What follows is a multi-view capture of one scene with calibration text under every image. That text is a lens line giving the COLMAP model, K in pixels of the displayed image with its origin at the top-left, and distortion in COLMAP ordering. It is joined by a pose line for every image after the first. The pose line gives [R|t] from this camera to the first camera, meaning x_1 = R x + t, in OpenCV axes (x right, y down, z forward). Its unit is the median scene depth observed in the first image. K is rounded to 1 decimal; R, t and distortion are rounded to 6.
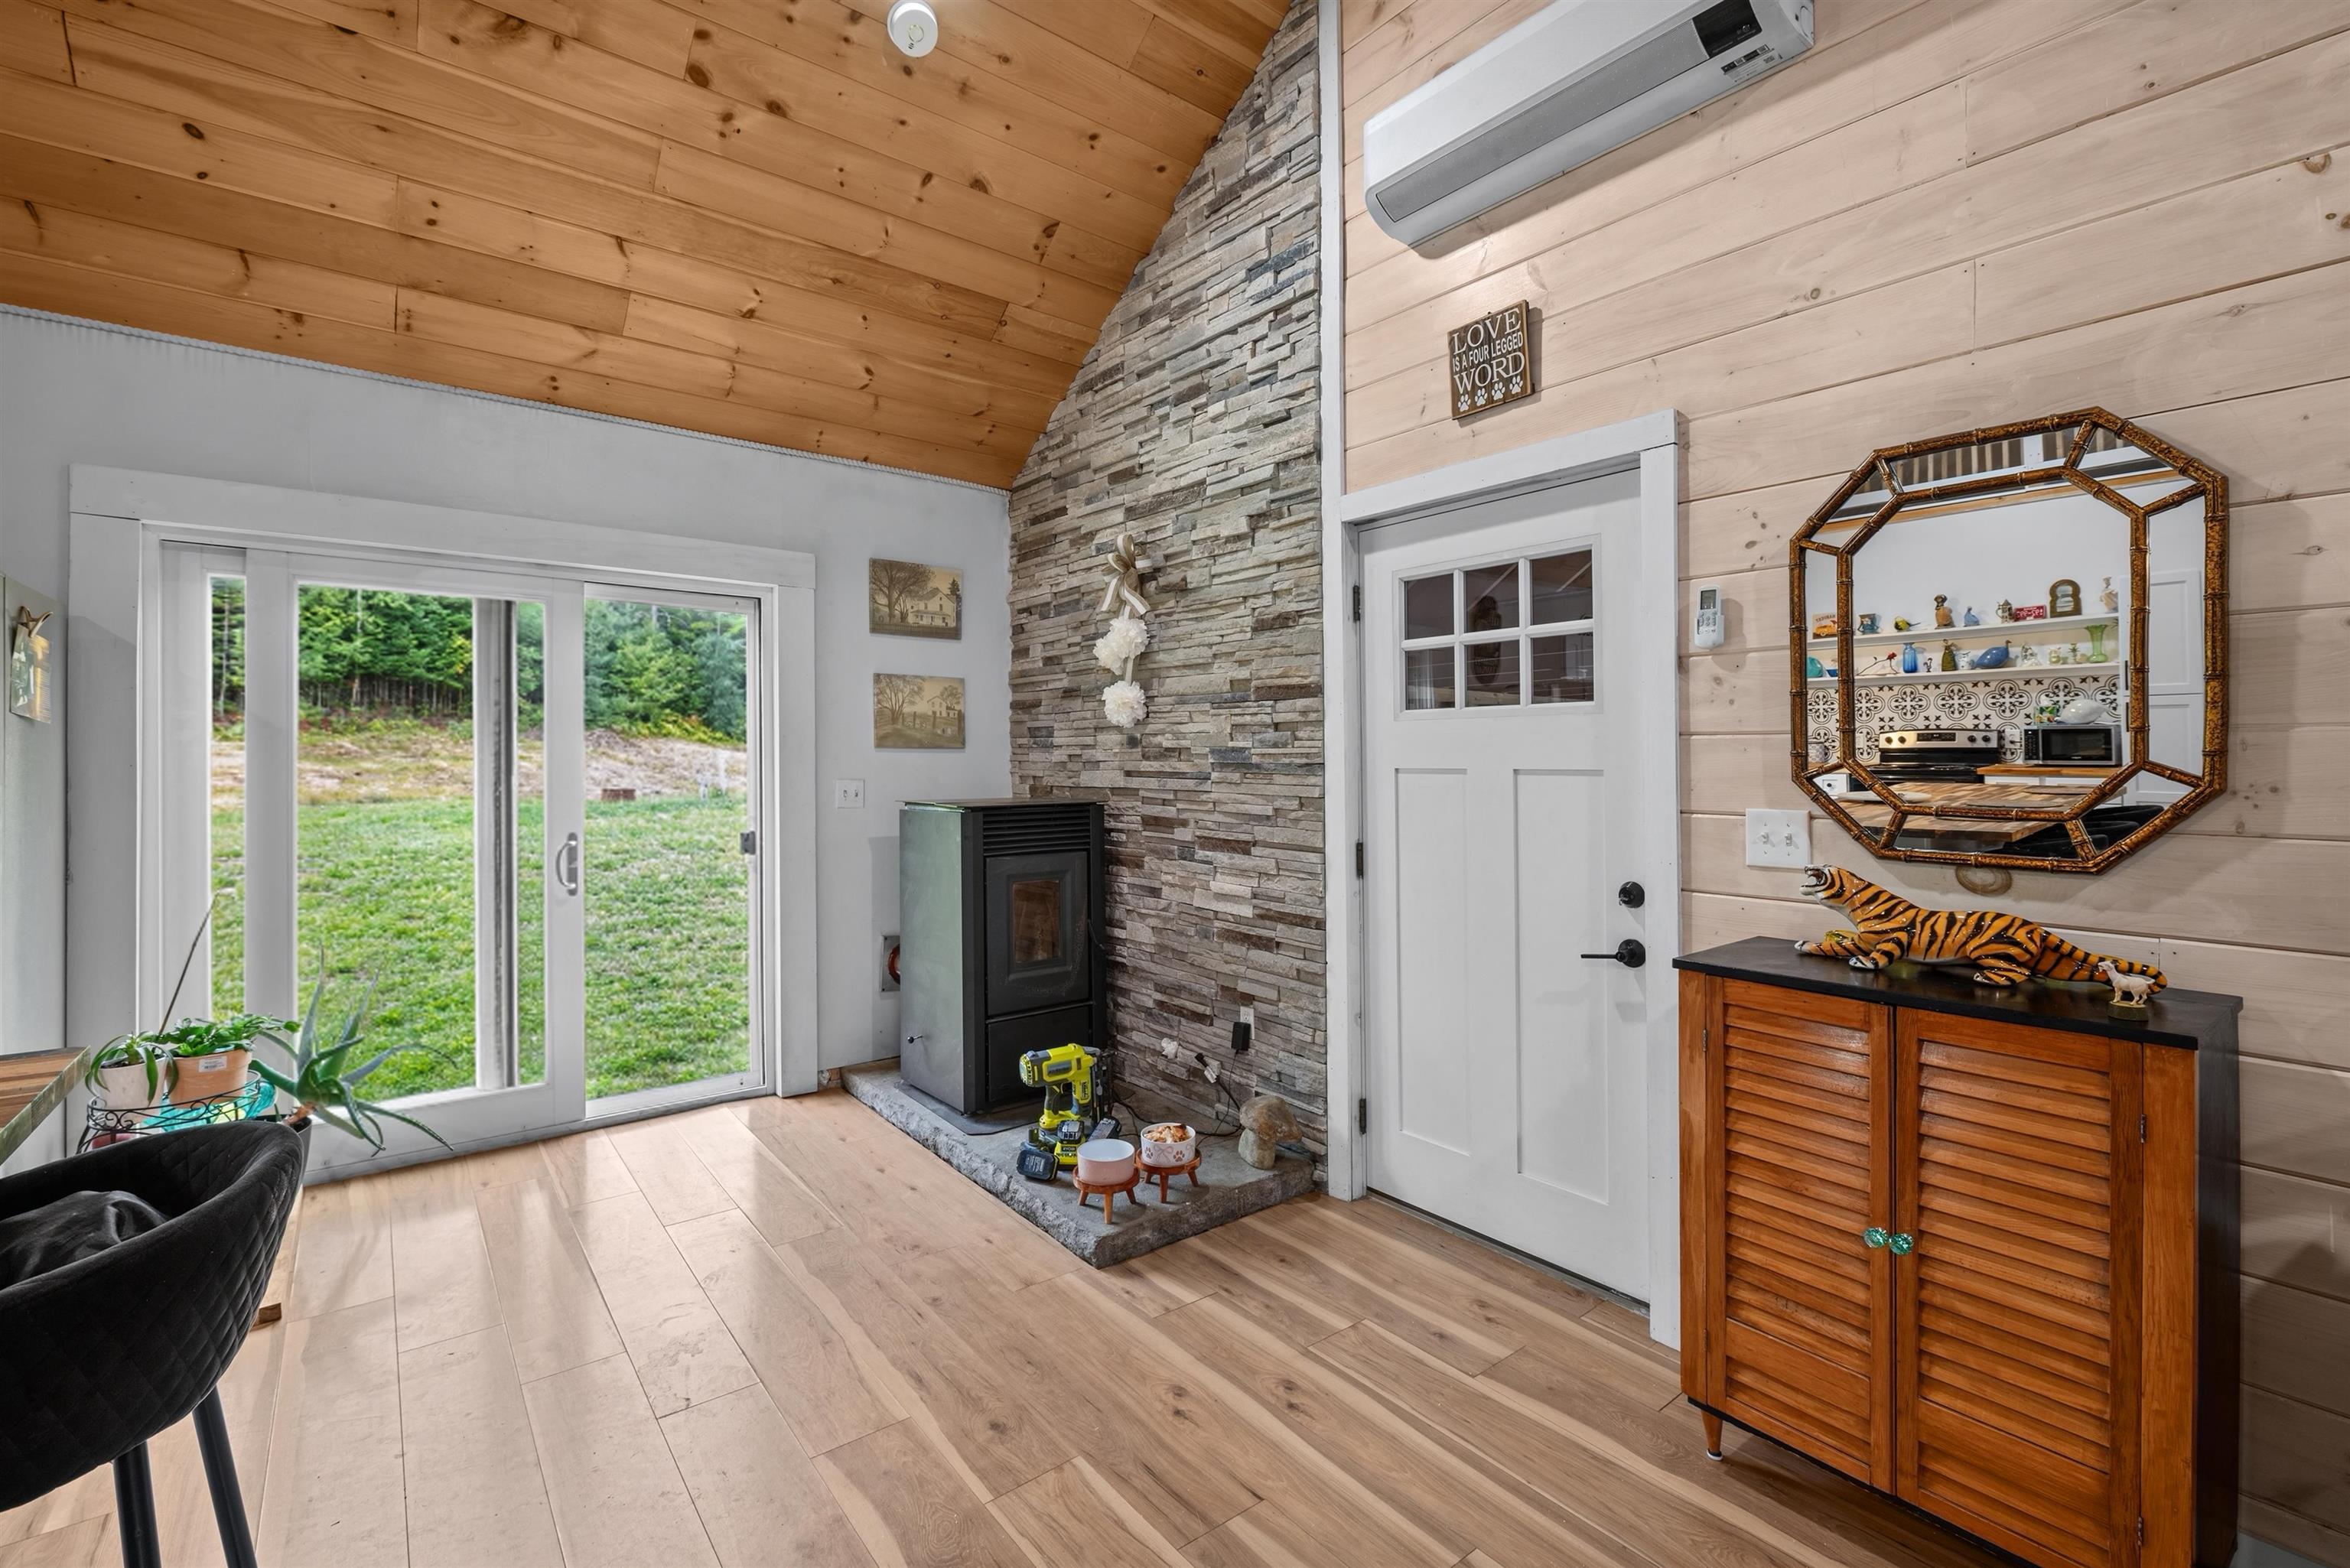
lens RADIAL K [[1016.4, 0, 1175.2], [0, 1016.4, 756.2], [0, 0, 1]] dist [-0.011212, 0.000834]
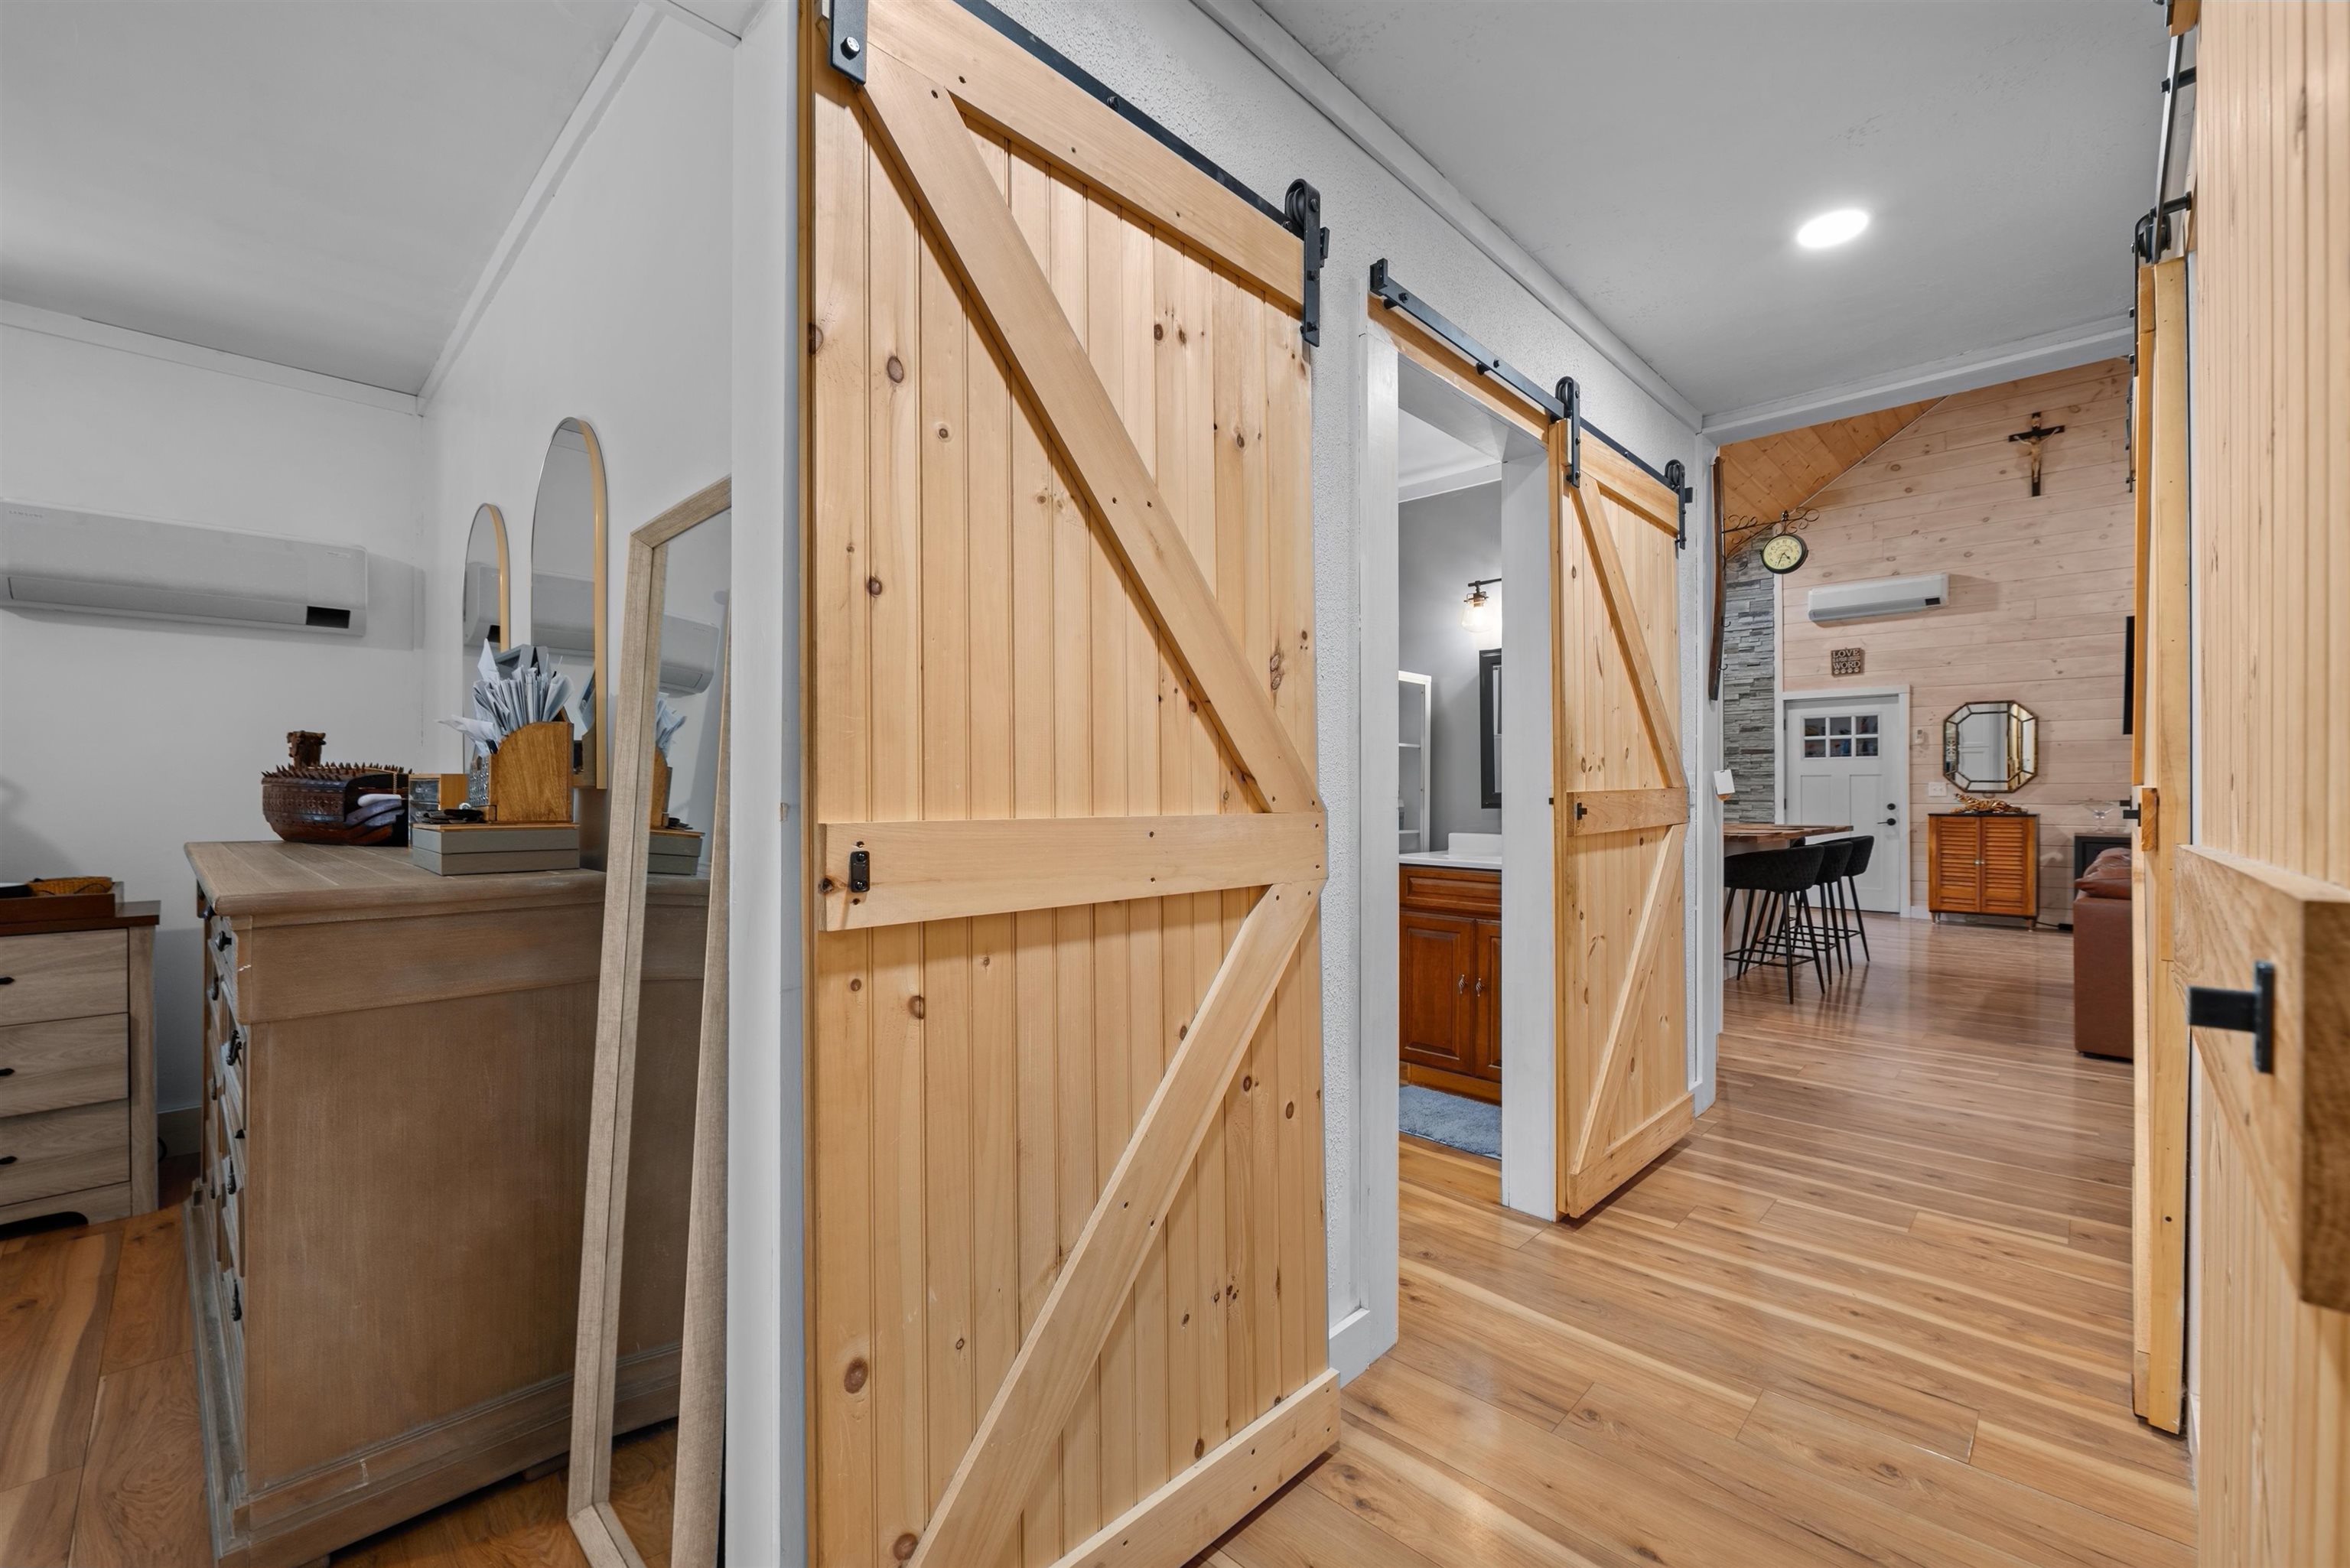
lens RADIAL K [[965.4, 0, 1160.5], [0, 965.4, 794.8], [0, 0, 1]] dist [-0.007991, -0.000644]
pose [[0.992755, -0.002243, 0.120135, -2.039794], [0.001655, 0.999986, 0.005001, 0.051202], [-0.120144, -0.004766, 0.992745, -1.700180]]
